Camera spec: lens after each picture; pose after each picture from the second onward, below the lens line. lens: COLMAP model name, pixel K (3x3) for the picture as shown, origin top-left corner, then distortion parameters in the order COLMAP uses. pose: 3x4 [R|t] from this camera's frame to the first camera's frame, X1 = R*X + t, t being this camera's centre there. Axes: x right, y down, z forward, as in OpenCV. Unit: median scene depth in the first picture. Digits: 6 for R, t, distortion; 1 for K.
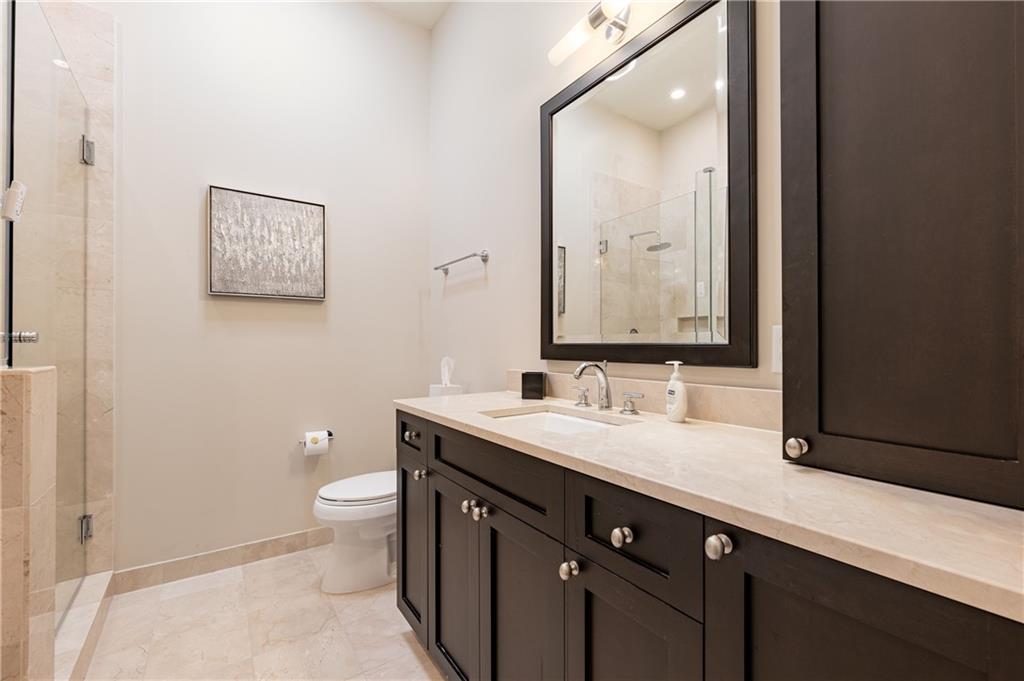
lens RADIAL K [[429.5, 0, 517.1], [0, 429.5, 343.6], [0, 0, 1]] dist [-0.000351, -0.000120]
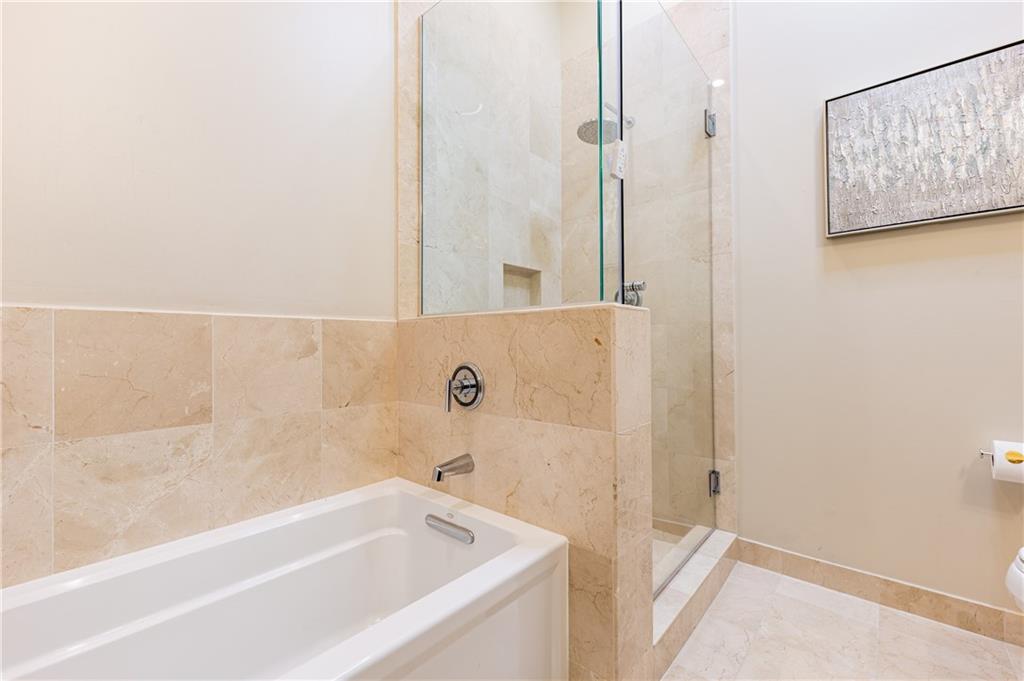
lens RADIAL K [[429.5, 0, 521.3], [0, 429.5, 341.5], [0, 0, 1]] dist [-0.000351, -0.000120]
pose [[0.237704, -0.012206, -0.971261, -0.091042], [0.009710, 0.999901, -0.010190, 0.088060], [0.971289, -0.007008, 0.237799, 0.286097]]
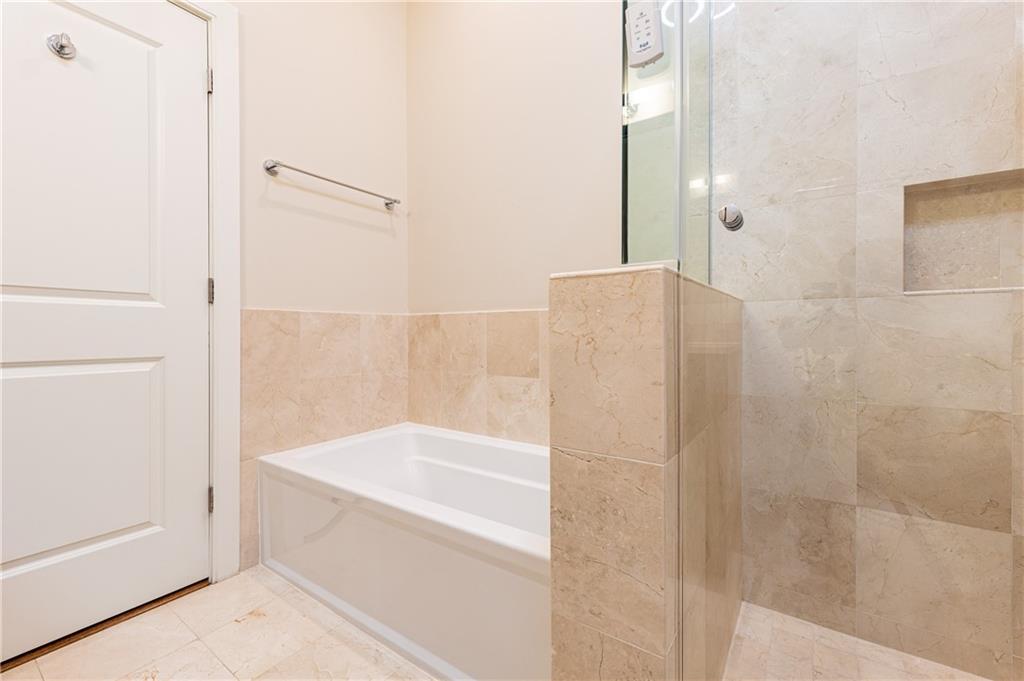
lens RADIAL K [[429.5, 0, 517.0], [0, 429.5, 335.8], [0, 0, 1]] dist [-0.000351, -0.000120]
pose [[-0.944819, -0.000073, -0.327594, -0.466713], [-0.001323, 0.999993, 0.003592, 0.094113], [0.327591, 0.003827, -0.944812, 0.984717]]
